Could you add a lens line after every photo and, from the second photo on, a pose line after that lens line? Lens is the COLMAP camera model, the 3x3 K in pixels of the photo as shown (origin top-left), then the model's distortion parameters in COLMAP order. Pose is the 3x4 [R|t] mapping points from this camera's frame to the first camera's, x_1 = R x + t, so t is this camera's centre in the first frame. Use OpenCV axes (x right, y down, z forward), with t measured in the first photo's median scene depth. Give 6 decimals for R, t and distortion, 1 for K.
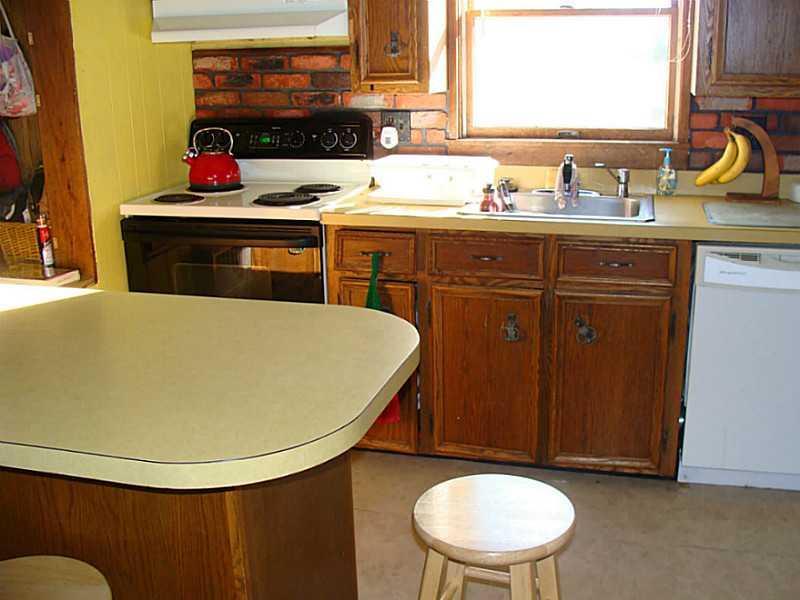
lens RADIAL K [[899.1, 0, 400.8], [0, 899.1, 300.0], [0, 0, 1]] dist [-0.098327, 0.000000]
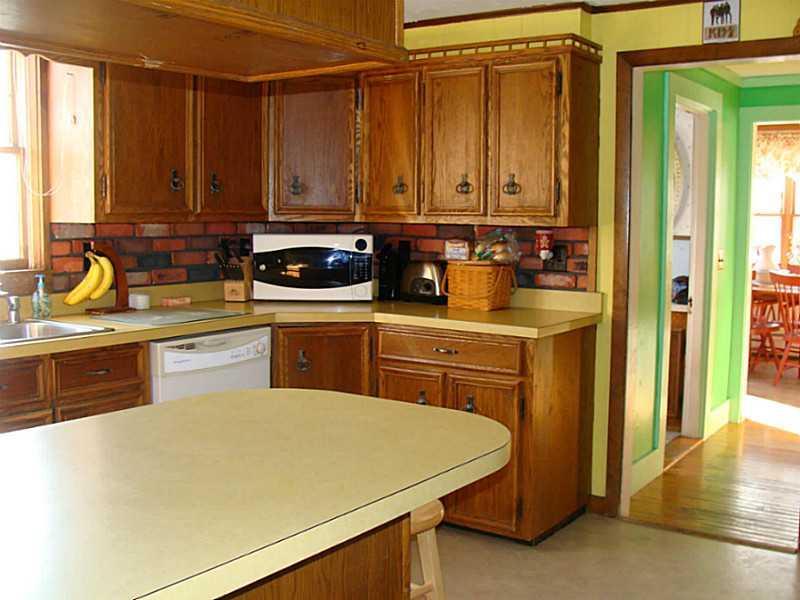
lens RADIAL K [[899.1, 0, 401.4], [0, 899.1, 302.5], [0, 0, 1]] dist [-0.098327, 0.000000]
pose [[0.348561, -0.071996, 0.934517, -0.553339], [0.247866, 0.968630, -0.017826, -0.010474], [-0.903918, 0.237849, 0.355472, 0.234268]]
